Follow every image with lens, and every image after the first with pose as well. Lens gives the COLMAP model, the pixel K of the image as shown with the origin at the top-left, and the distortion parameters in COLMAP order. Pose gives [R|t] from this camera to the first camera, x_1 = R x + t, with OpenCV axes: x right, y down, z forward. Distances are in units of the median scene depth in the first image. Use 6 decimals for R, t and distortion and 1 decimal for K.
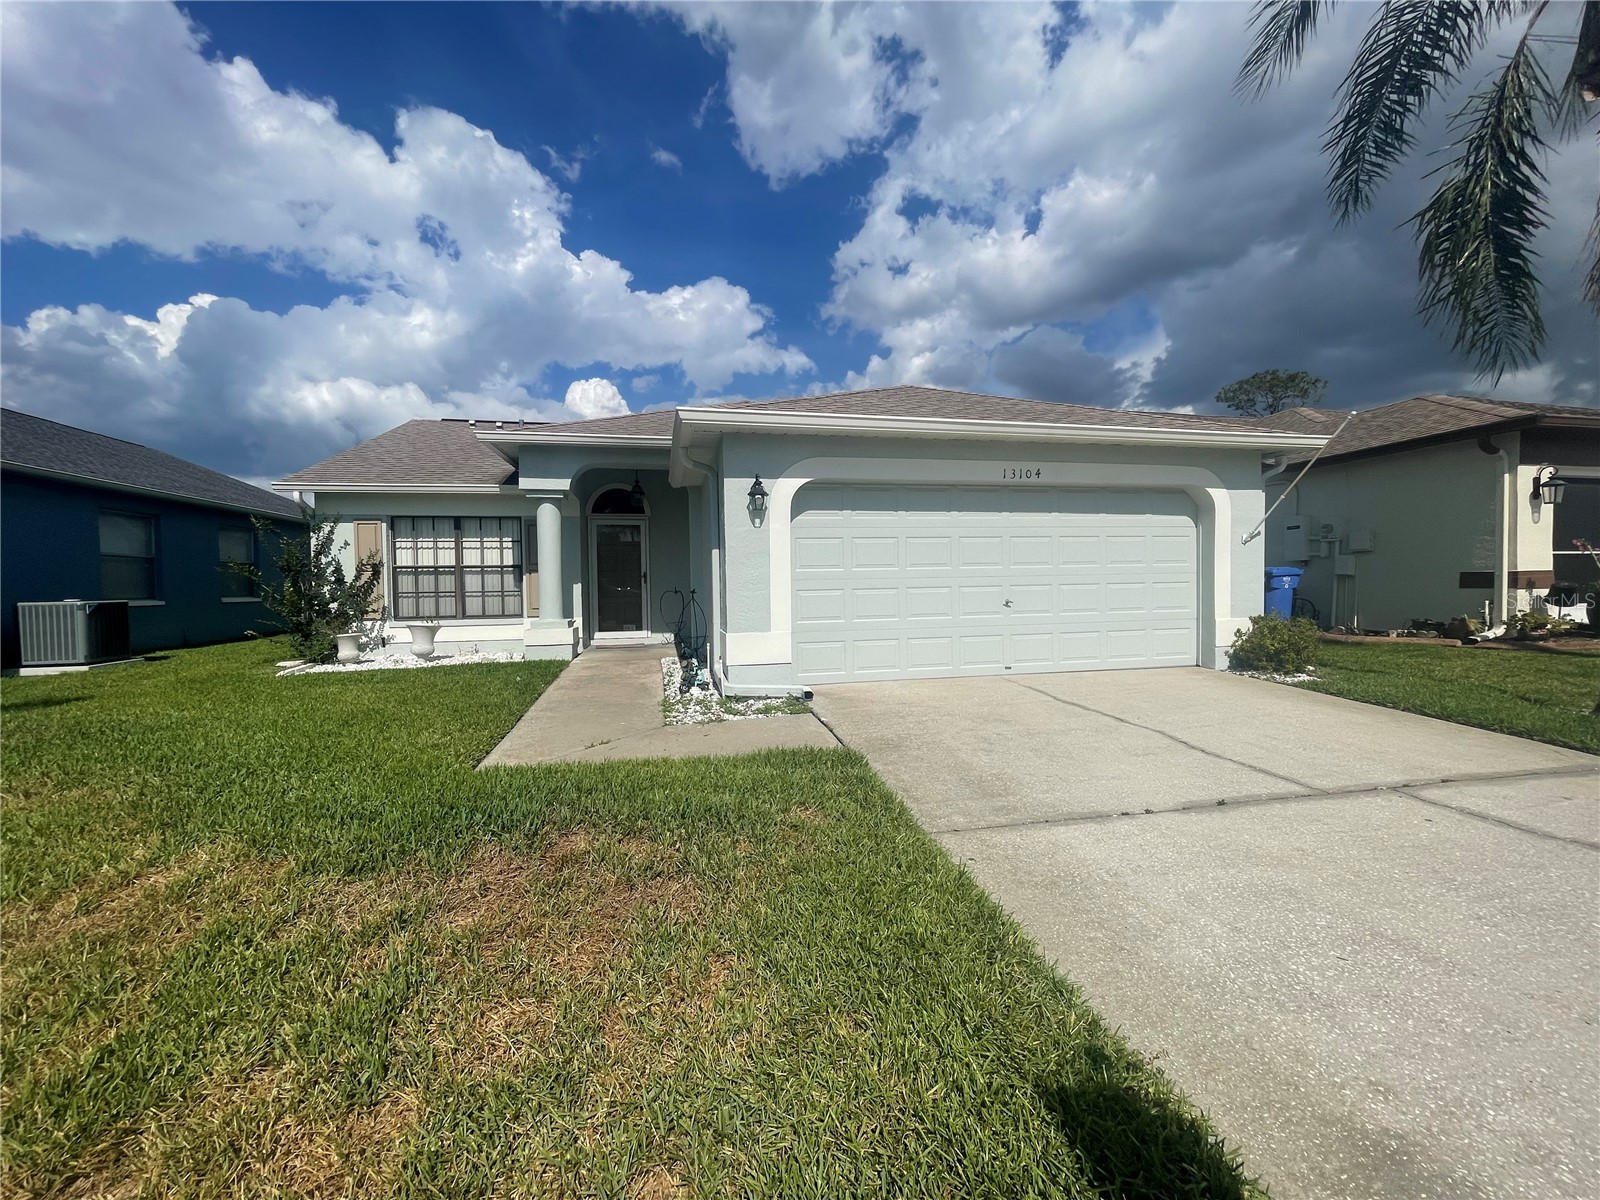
lens RADIAL K [[646.0, 0, 796.1], [0, 646.0, 602.7], [0, 0, 1]] dist [-0.001699, 0.000324]
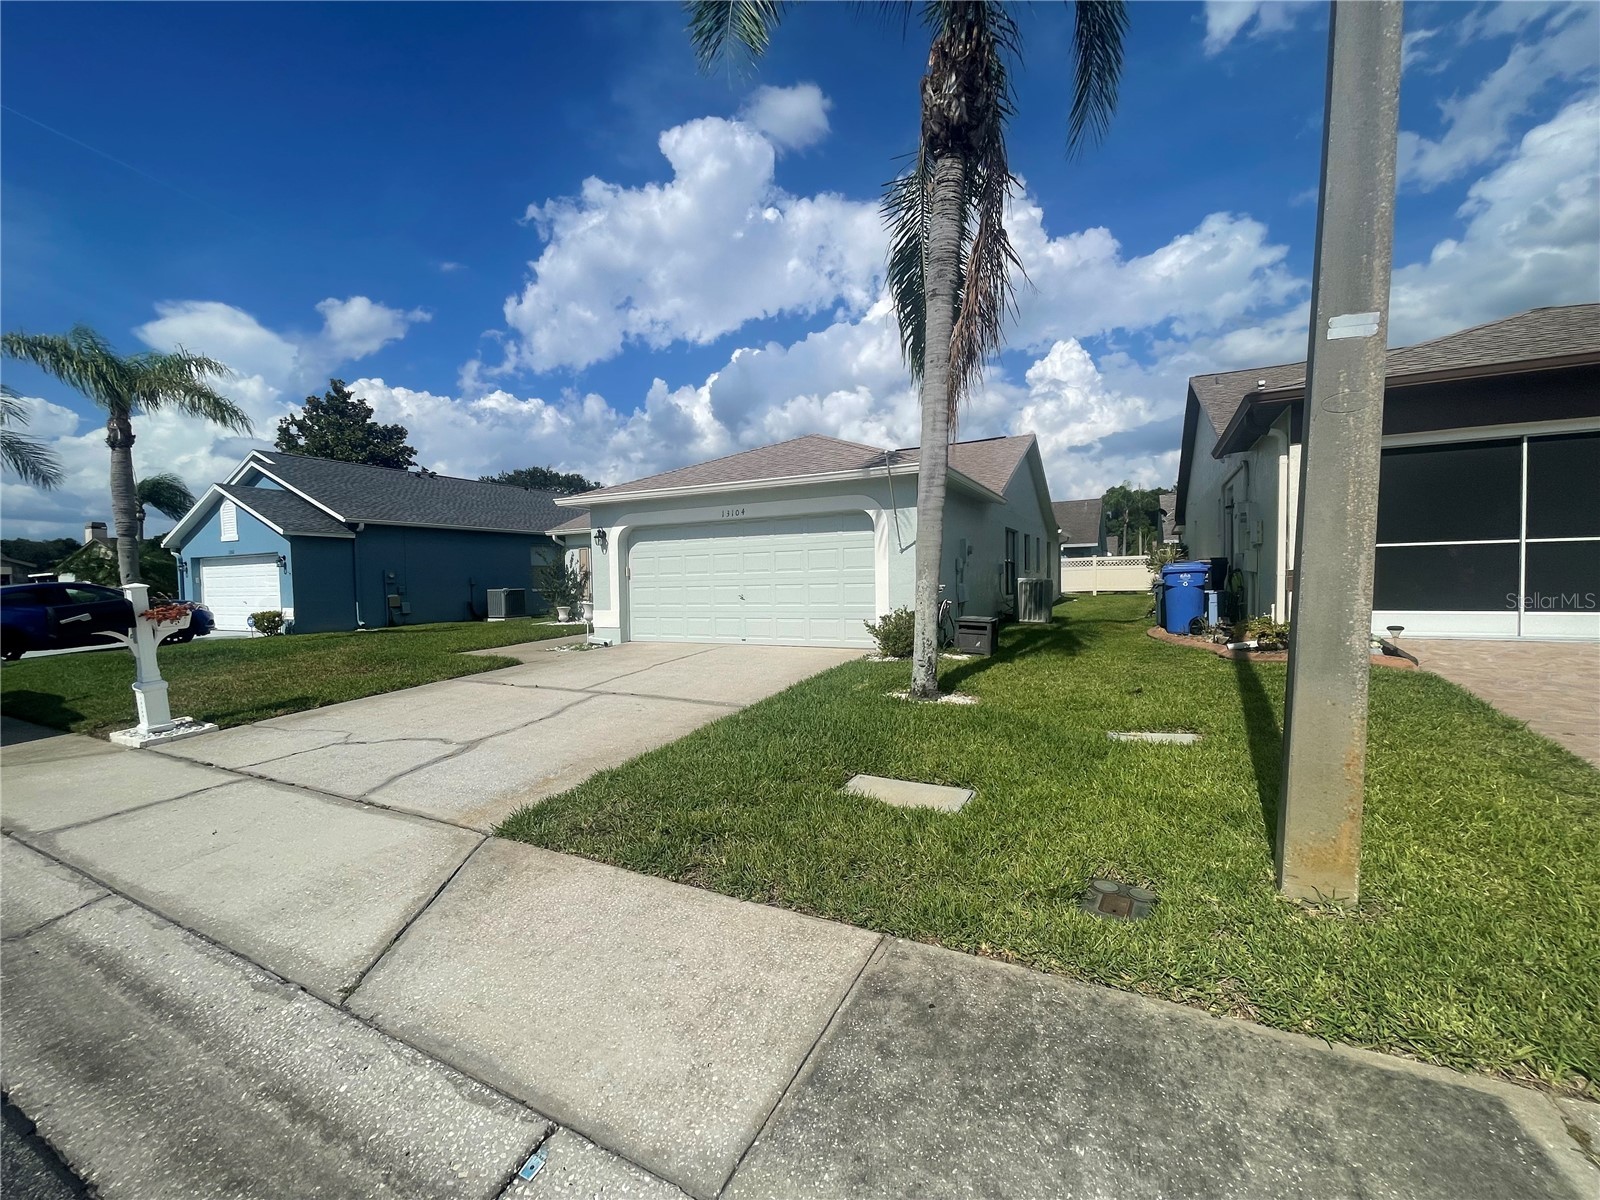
lens RADIAL K [[648.7, 0, 800.0], [0, 648.7, 600.0], [0, 0, 1]] dist [-0.020872, 0.013883]
pose [[0.773596, 0.019897, -0.633366, 1.088553], [-0.009234, 0.999755, 0.020129, -0.019248], [0.633612, -0.009723, 0.773590, -0.067386]]
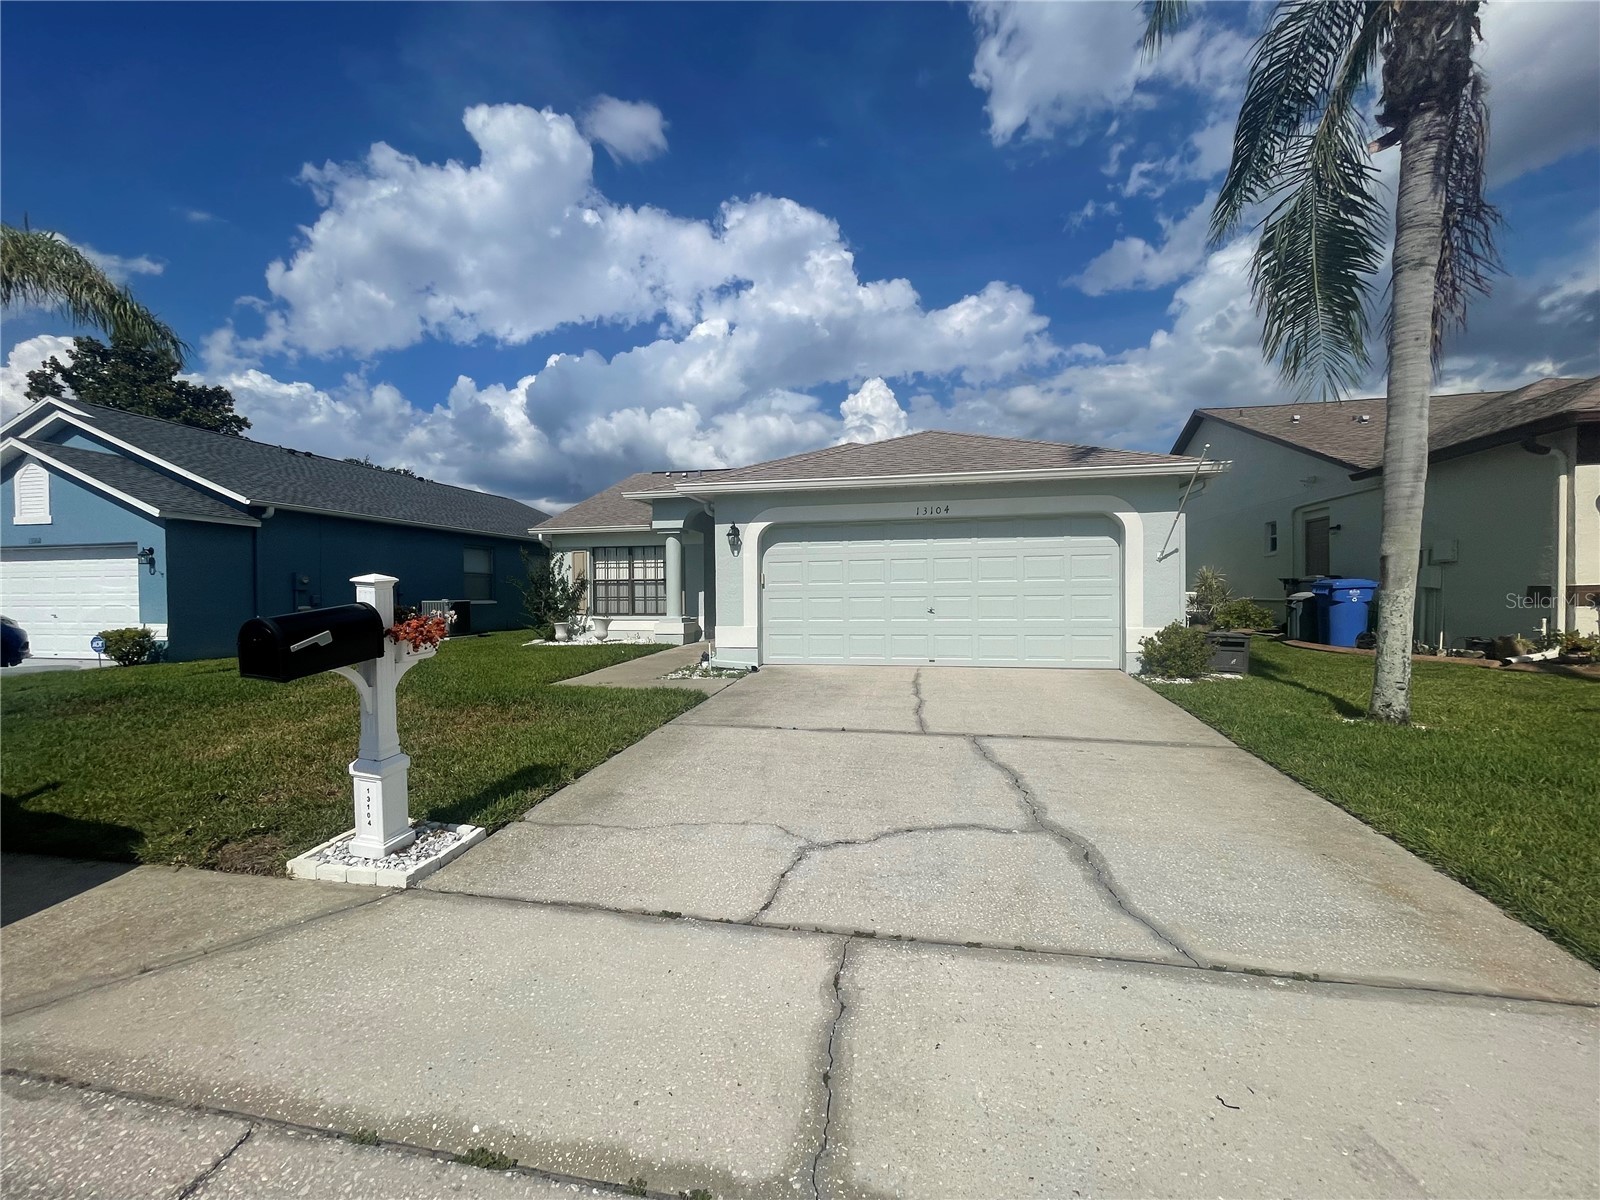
lens RADIAL K [[646.0, 0, 796.1], [0, 646.0, 602.7], [0, 0, 1]] dist [-0.001699, 0.000324]
pose [[0.913994, 0.012991, -0.405520, 0.471238], [-0.017203, 0.999829, -0.006743, -0.000717], [0.405363, 0.013139, 0.914061, -0.219732]]
